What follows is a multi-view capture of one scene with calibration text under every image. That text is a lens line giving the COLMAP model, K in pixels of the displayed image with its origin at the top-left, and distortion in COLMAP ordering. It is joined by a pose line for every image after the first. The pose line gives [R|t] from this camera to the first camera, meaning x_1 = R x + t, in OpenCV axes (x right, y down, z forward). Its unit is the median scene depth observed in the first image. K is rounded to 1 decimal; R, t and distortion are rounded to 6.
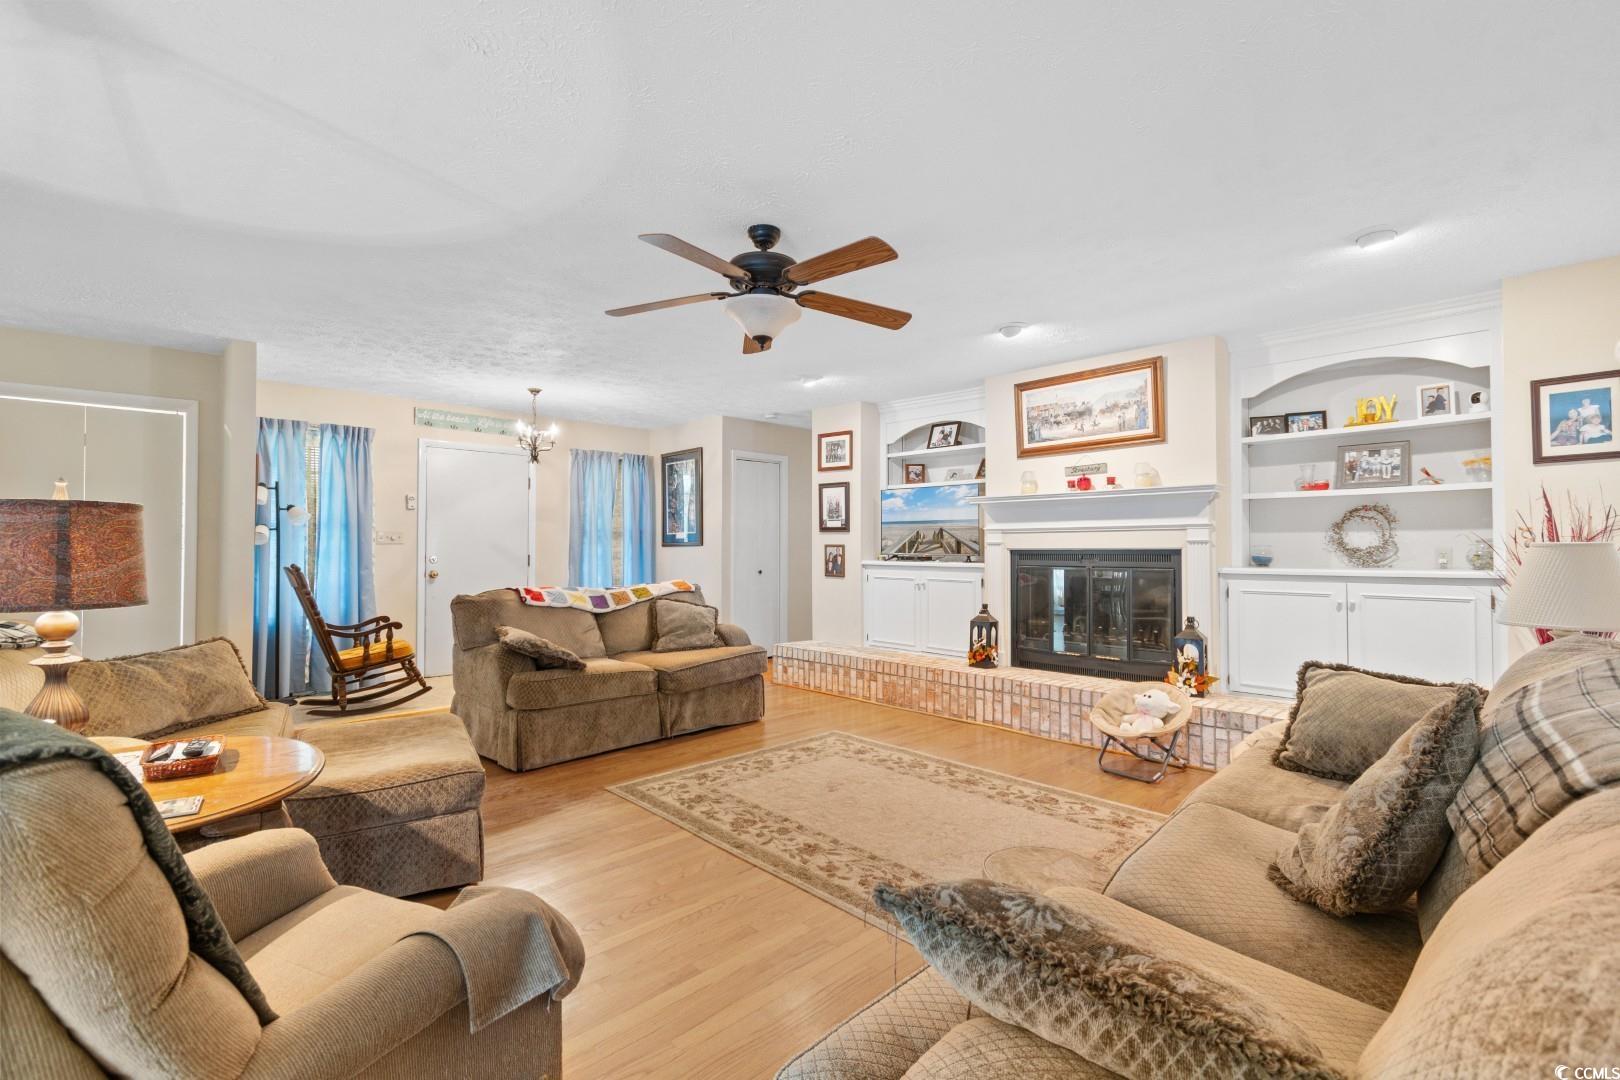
lens RADIAL K [[736.8, 0, 811.4], [0, 736.8, 541.5], [0, 0, 1]] dist [0.009242, 0.000215]
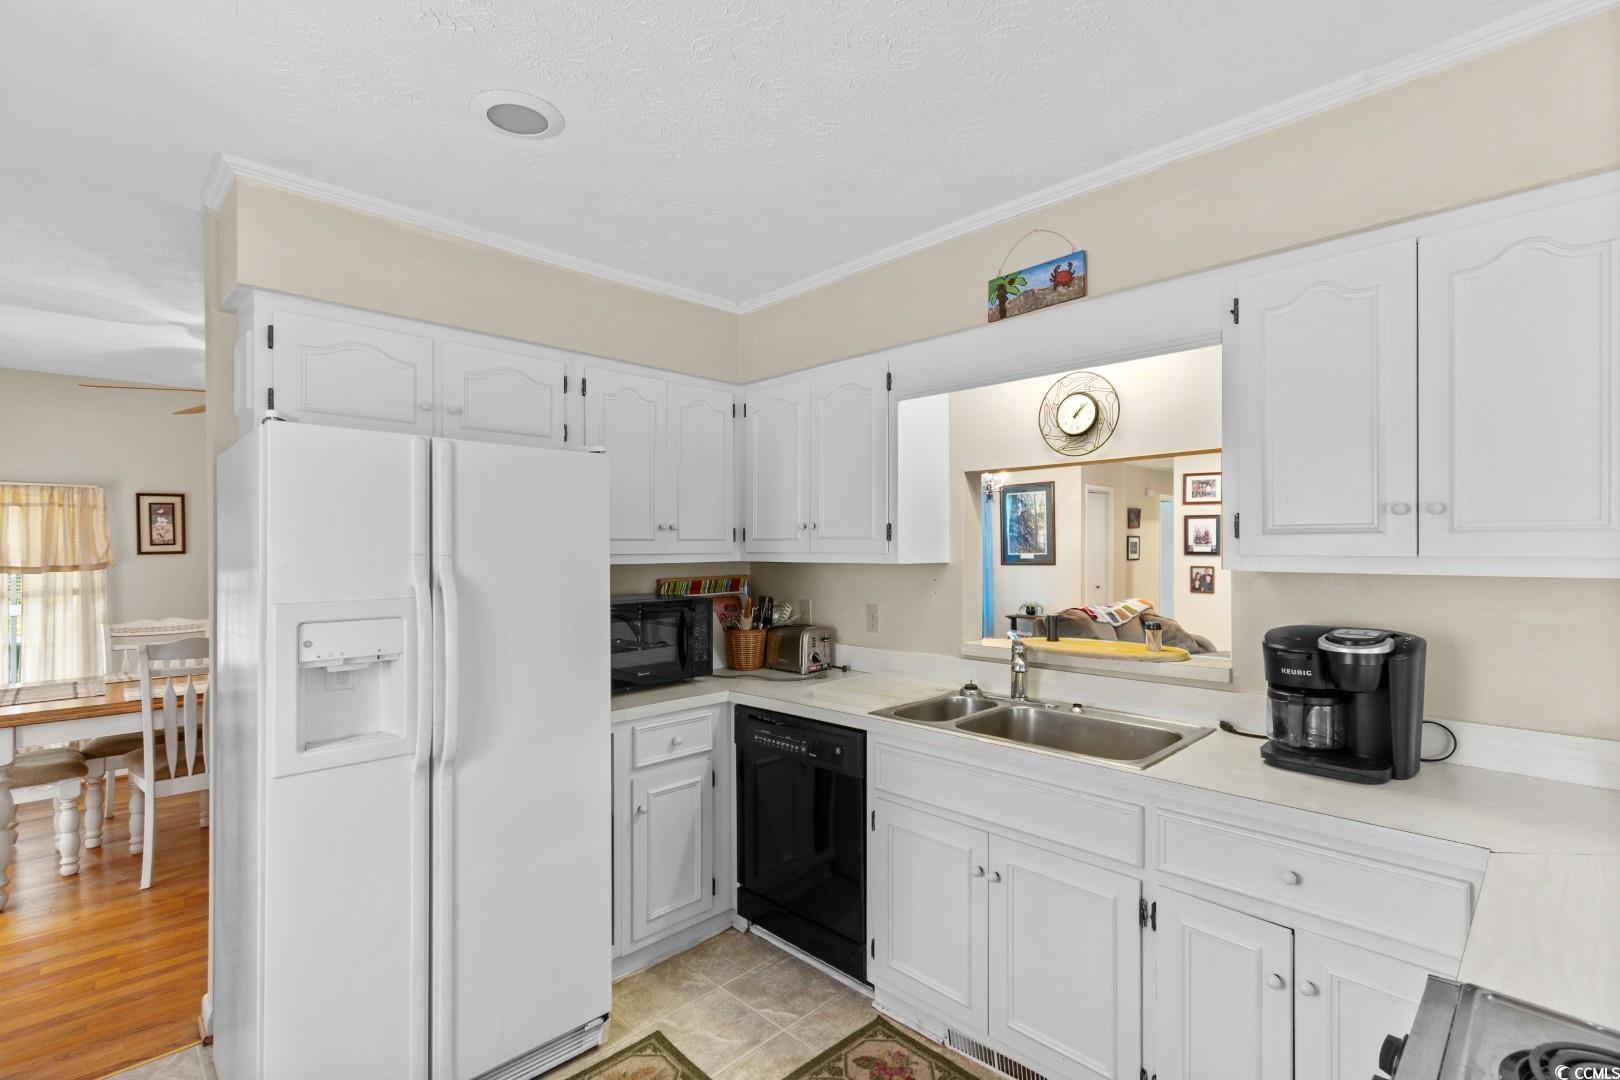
lens RADIAL K [[738.8, 0, 805.0], [0, 738.8, 545.7], [0, 0, 1]] dist [-0.001315, -0.000301]
pose [[0.999984, -0.002165, 0.005137, -0.922363], [0.002122, 0.999963, 0.008323, -0.060163], [-0.005155, -0.008312, 0.999952, -0.295390]]
